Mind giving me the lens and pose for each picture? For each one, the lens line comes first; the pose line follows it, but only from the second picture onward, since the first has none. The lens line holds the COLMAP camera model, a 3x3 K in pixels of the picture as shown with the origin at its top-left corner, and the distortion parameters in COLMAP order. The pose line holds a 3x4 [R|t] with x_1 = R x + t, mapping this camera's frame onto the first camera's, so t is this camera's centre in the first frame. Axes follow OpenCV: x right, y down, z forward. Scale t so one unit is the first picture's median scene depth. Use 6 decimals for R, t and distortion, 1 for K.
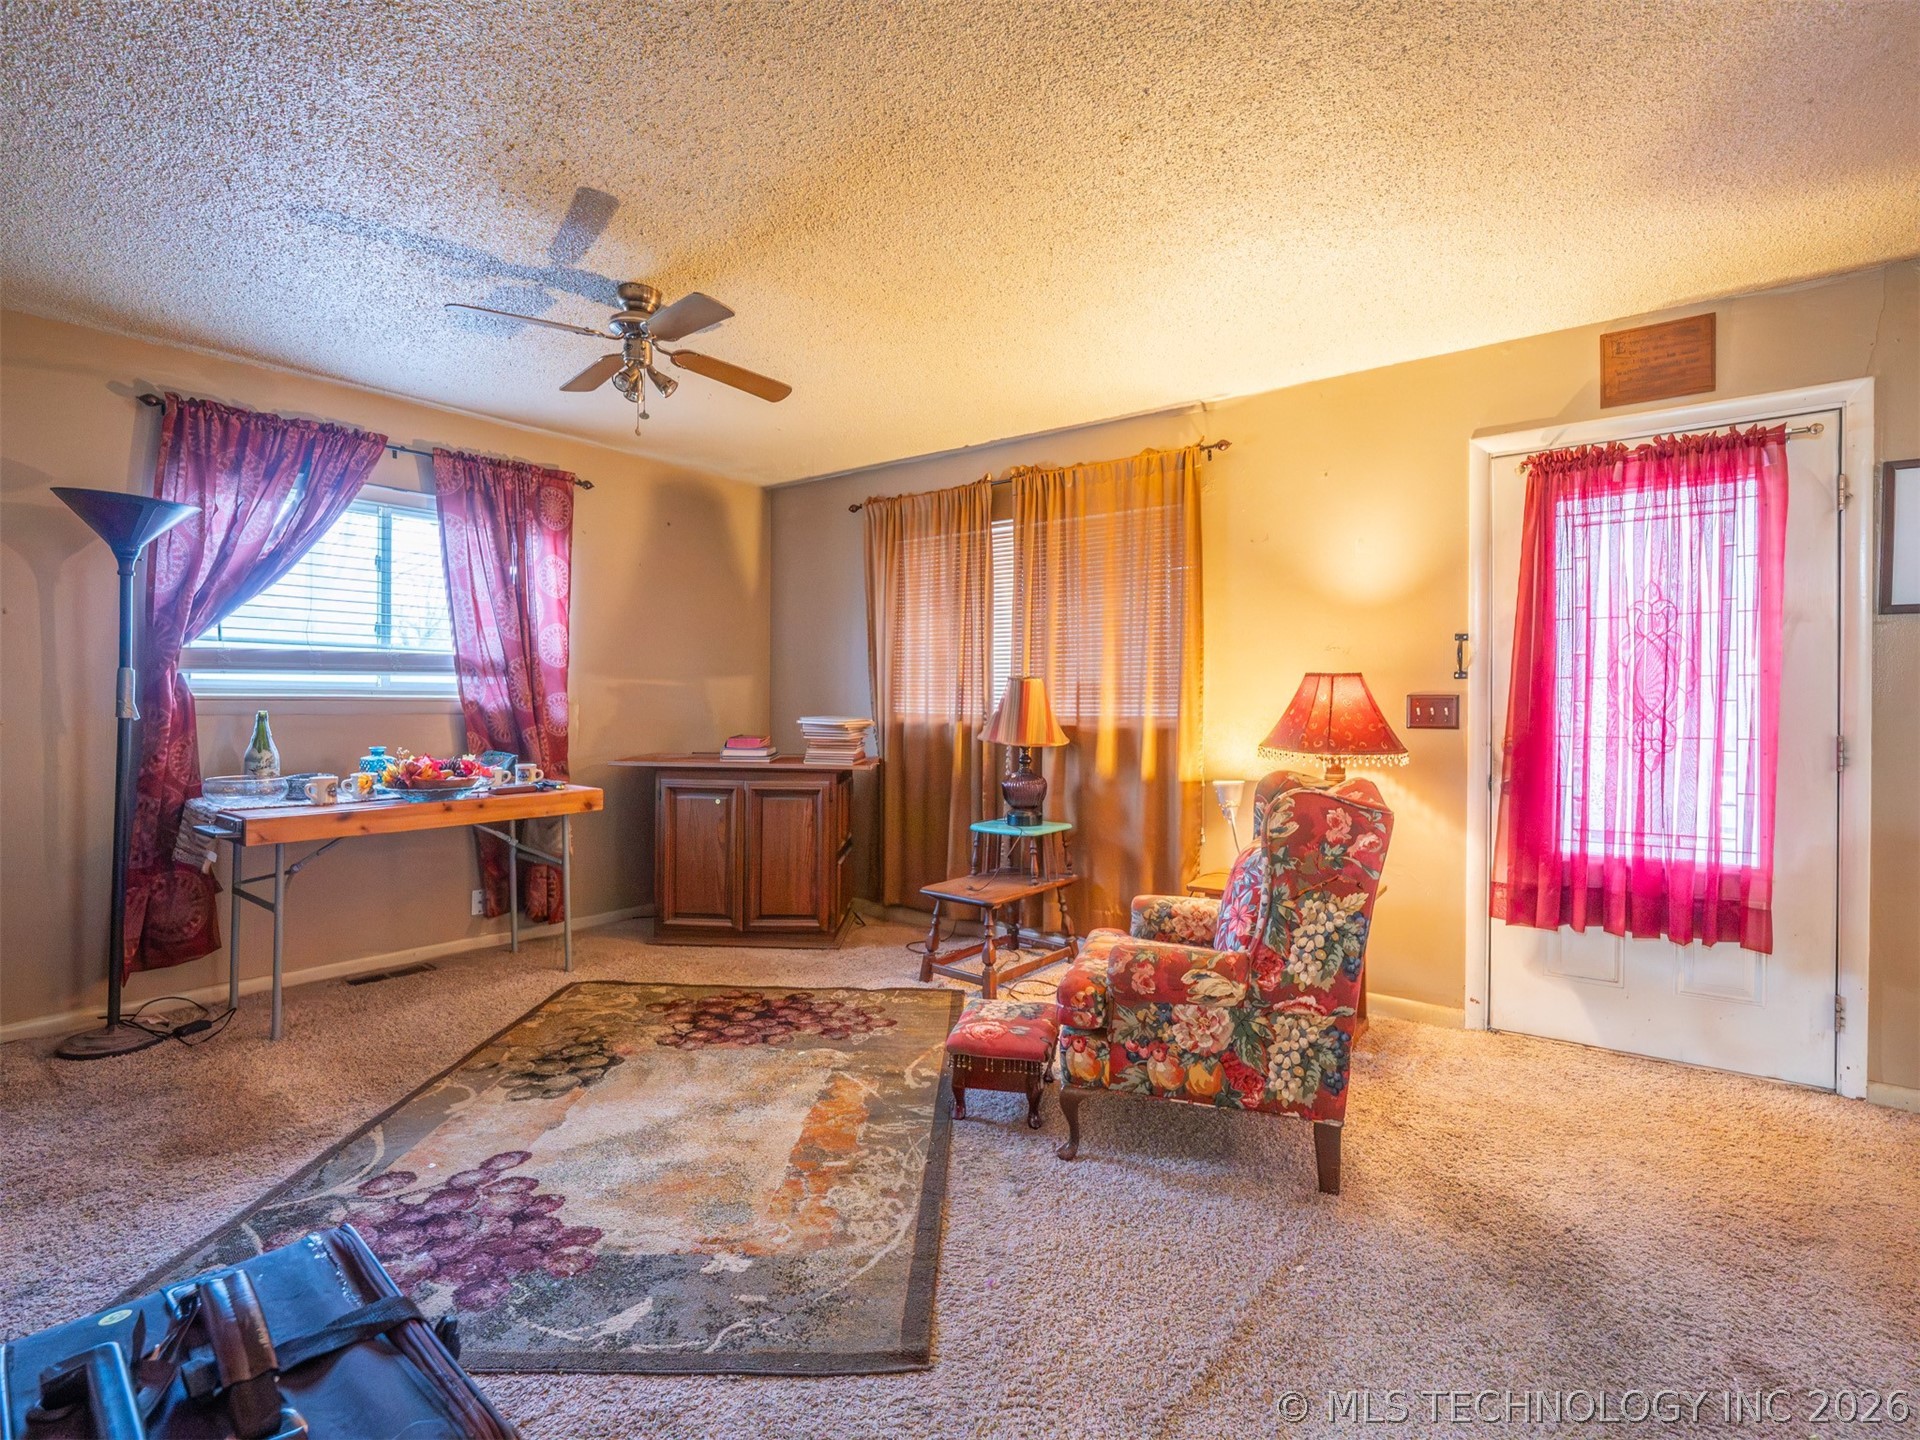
lens RADIAL K [[941.5, 0, 965.7], [0, 941.5, 706.0], [0, 0, 1]] dist [-0.009334, -0.003443]
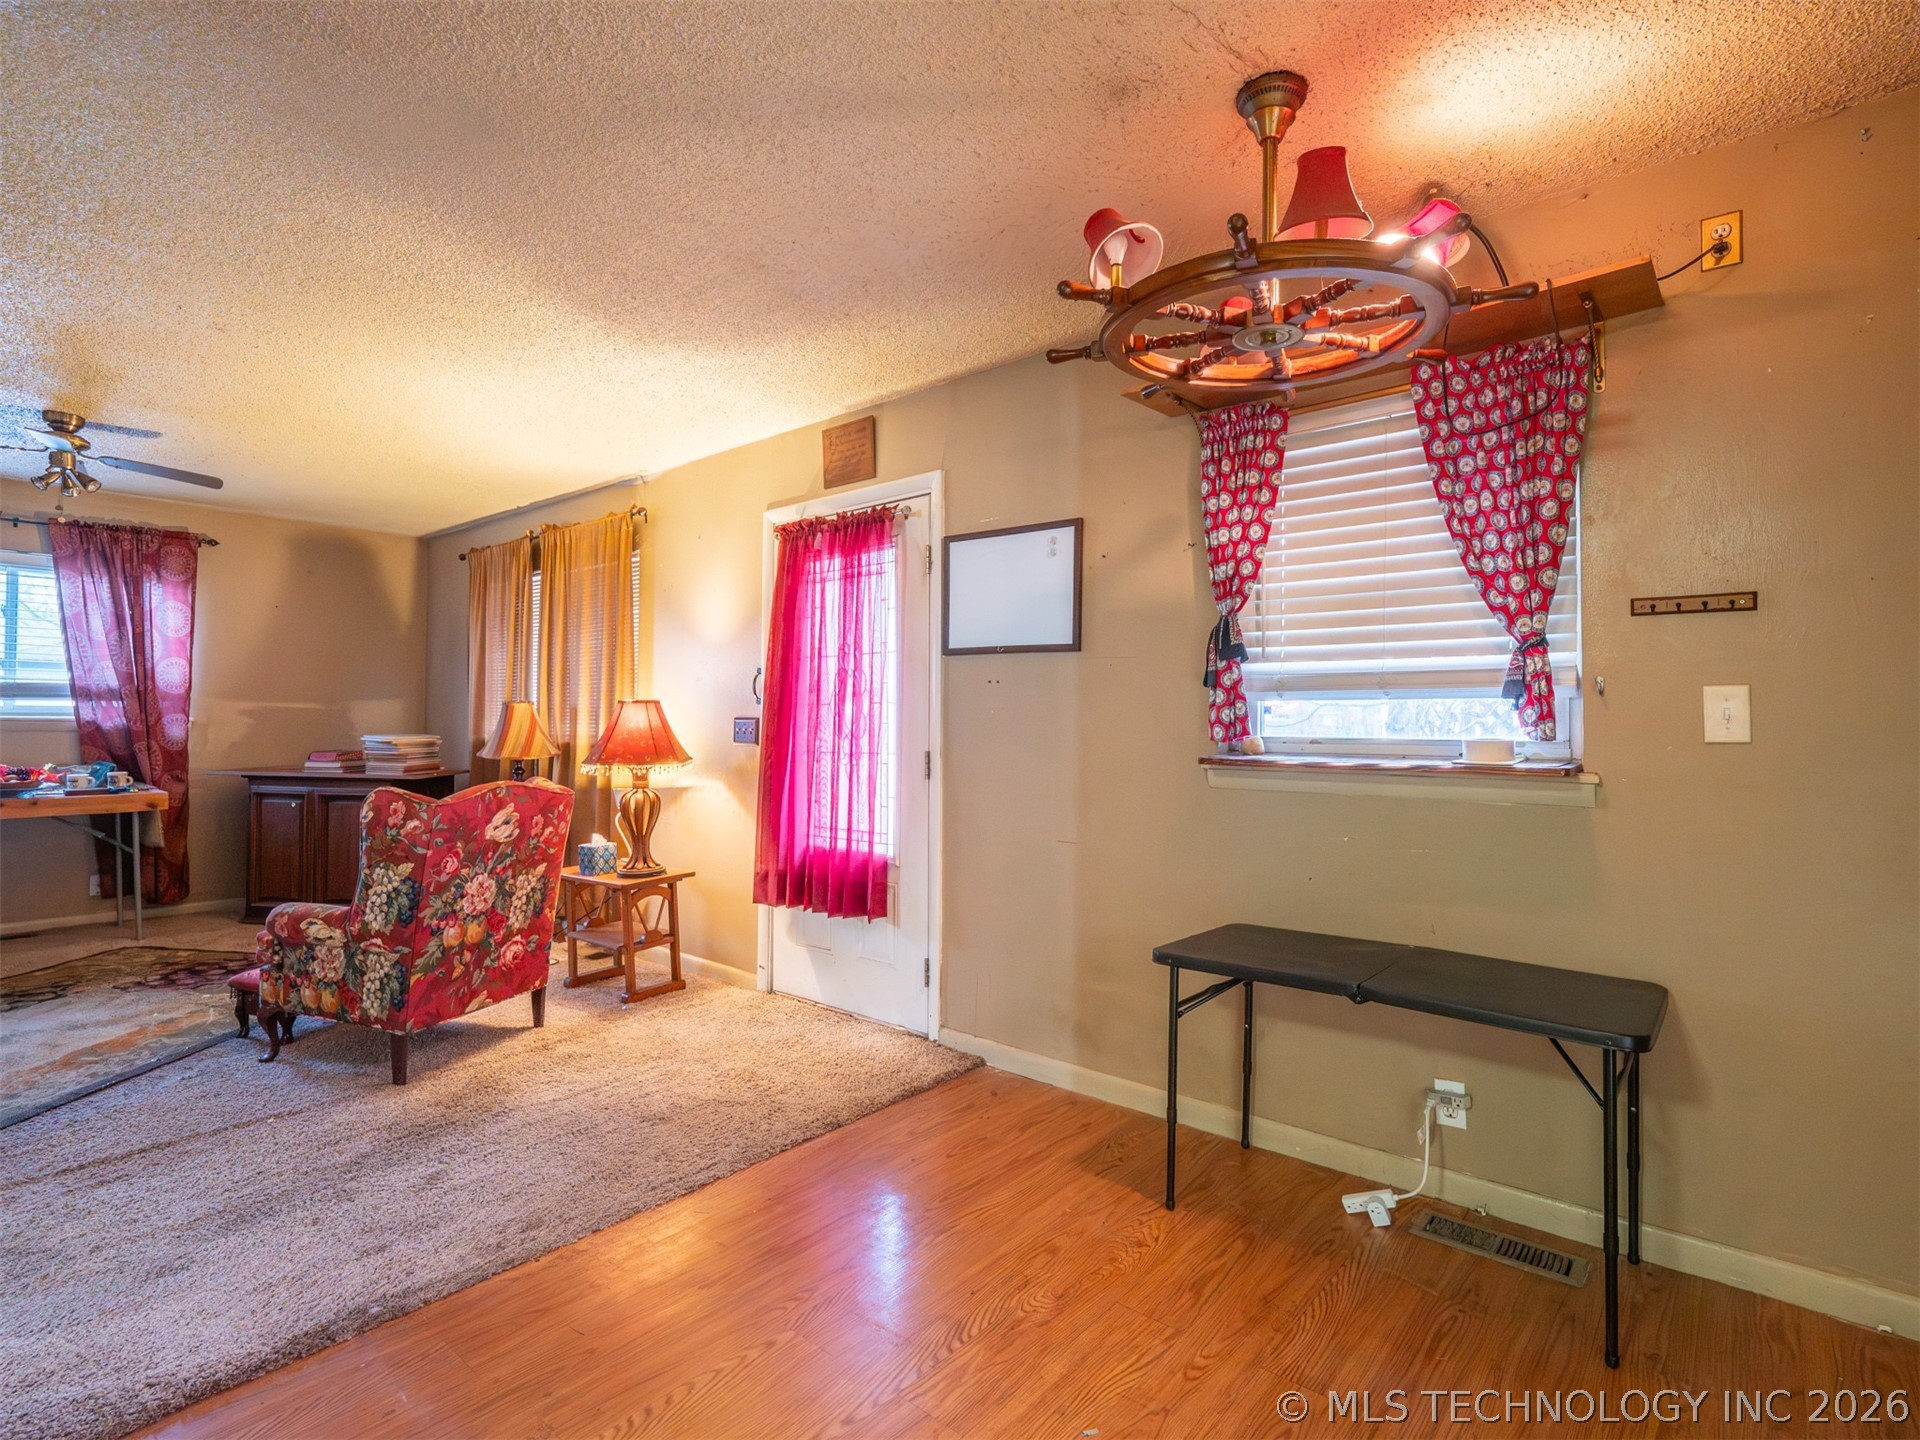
lens RADIAL K [[941.5, 0, 961.5], [0, 941.5, 713.7], [0, 0, 1]] dist [-0.009334, -0.003443]
pose [[0.999109, 0.002558, -0.042124, 0.814016], [-0.003186, 0.999885, -0.014842, -0.000494], [0.042081, 0.014963, 0.999002, -0.212534]]
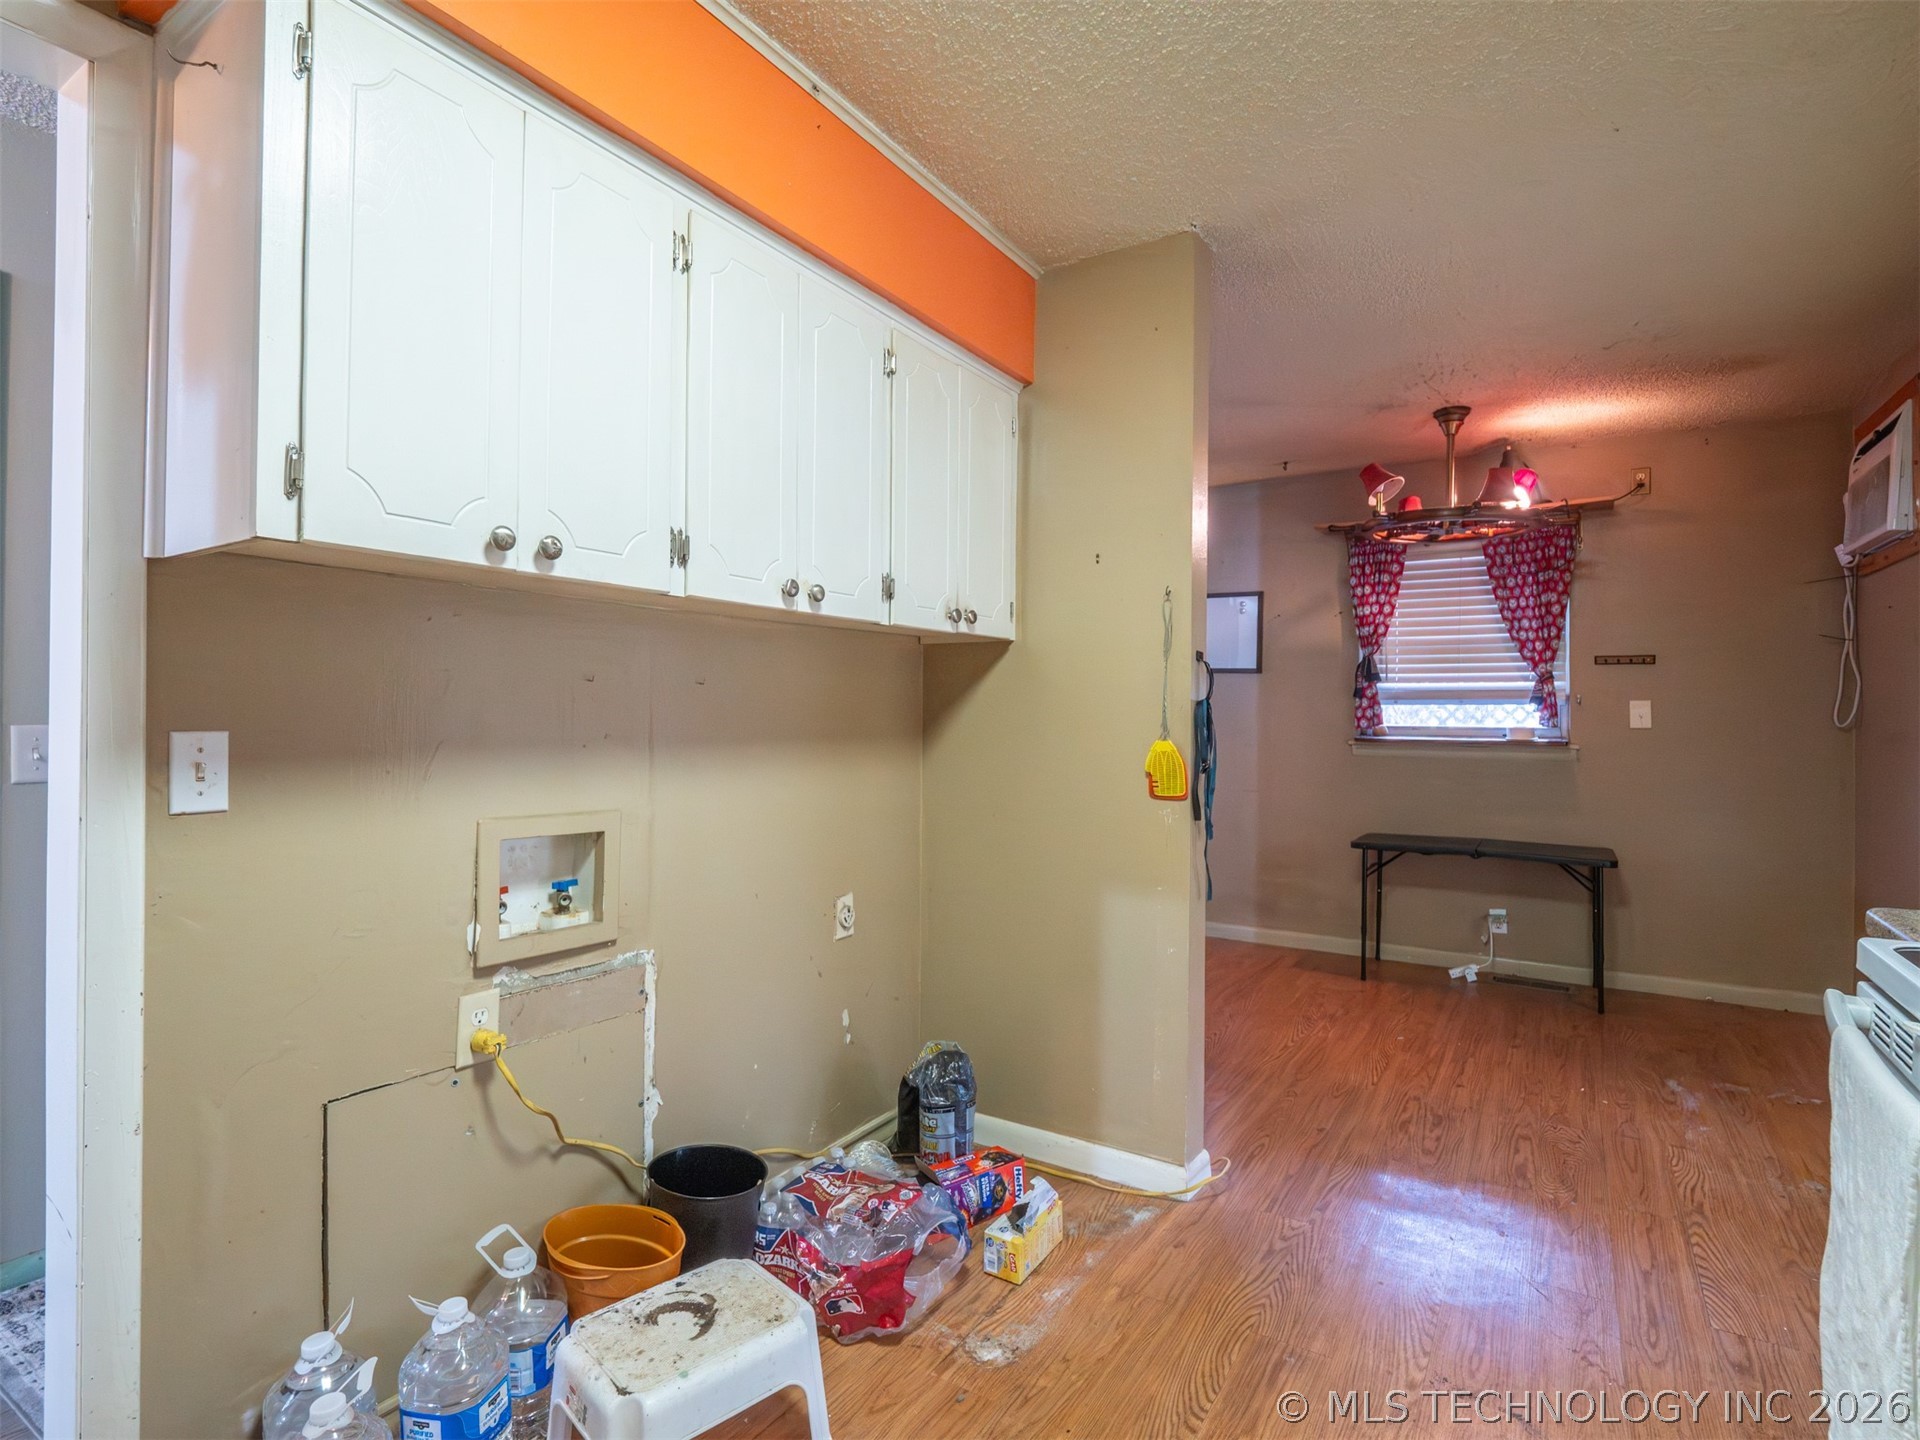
lens RADIAL K [[941.5, 0, 962.2], [0, 941.5, 711.3], [0, 0, 1]] dist [-0.009334, -0.003443]
pose [[0.995429, 0.003695, 0.095435, 0.302499], [-0.003143, 0.999977, -0.005933, -0.004407], [-0.095455, 0.005606, 0.995418, -0.704816]]
